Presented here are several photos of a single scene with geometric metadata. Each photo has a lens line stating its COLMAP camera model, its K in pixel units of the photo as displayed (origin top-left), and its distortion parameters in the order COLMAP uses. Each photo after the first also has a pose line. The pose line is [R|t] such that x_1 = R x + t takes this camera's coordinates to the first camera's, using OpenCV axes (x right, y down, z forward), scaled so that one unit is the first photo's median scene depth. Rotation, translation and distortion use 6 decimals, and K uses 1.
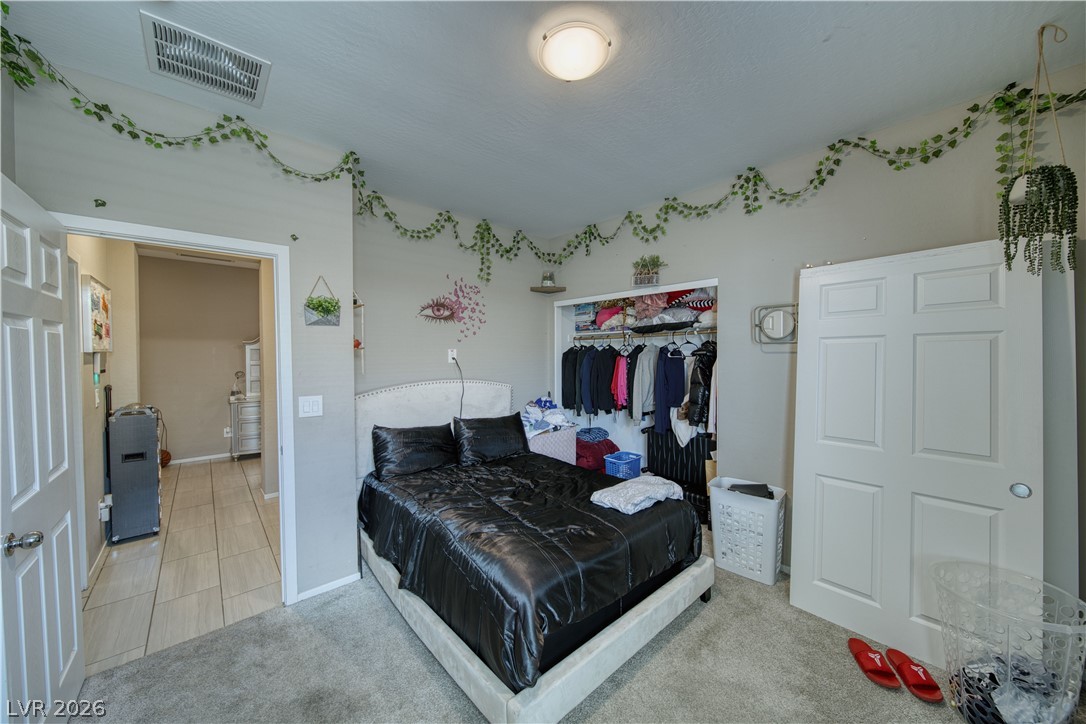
lens RADIAL K [[387.6, 0, 553.5], [0, 387.6, 360.0], [0, 0, 1]] dist [-0.002262, -0.000308]
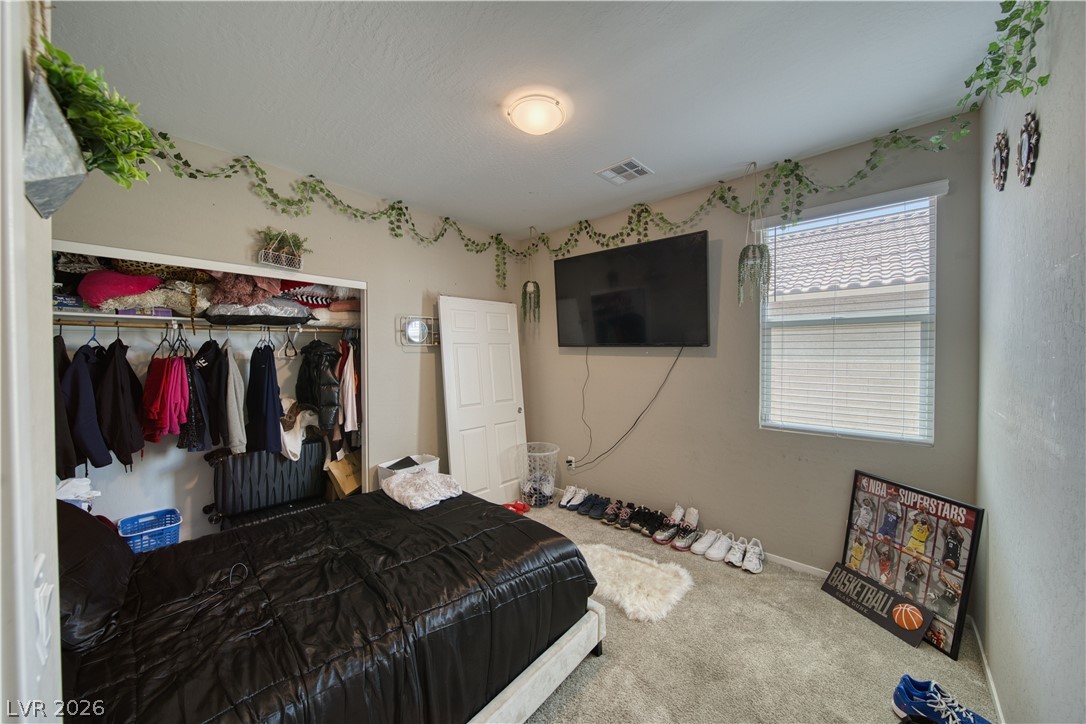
lens RADIAL K [[387.6, 0, 553.5], [0, 387.6, 360.0], [0, 0, 1]] dist [-0.002262, -0.000308]
pose [[-0.131808, -0.011472, 0.991209, -0.621814], [0.021650, 0.999661, 0.014449, -0.001782], [-0.991039, 0.023364, -0.131515, 0.558736]]
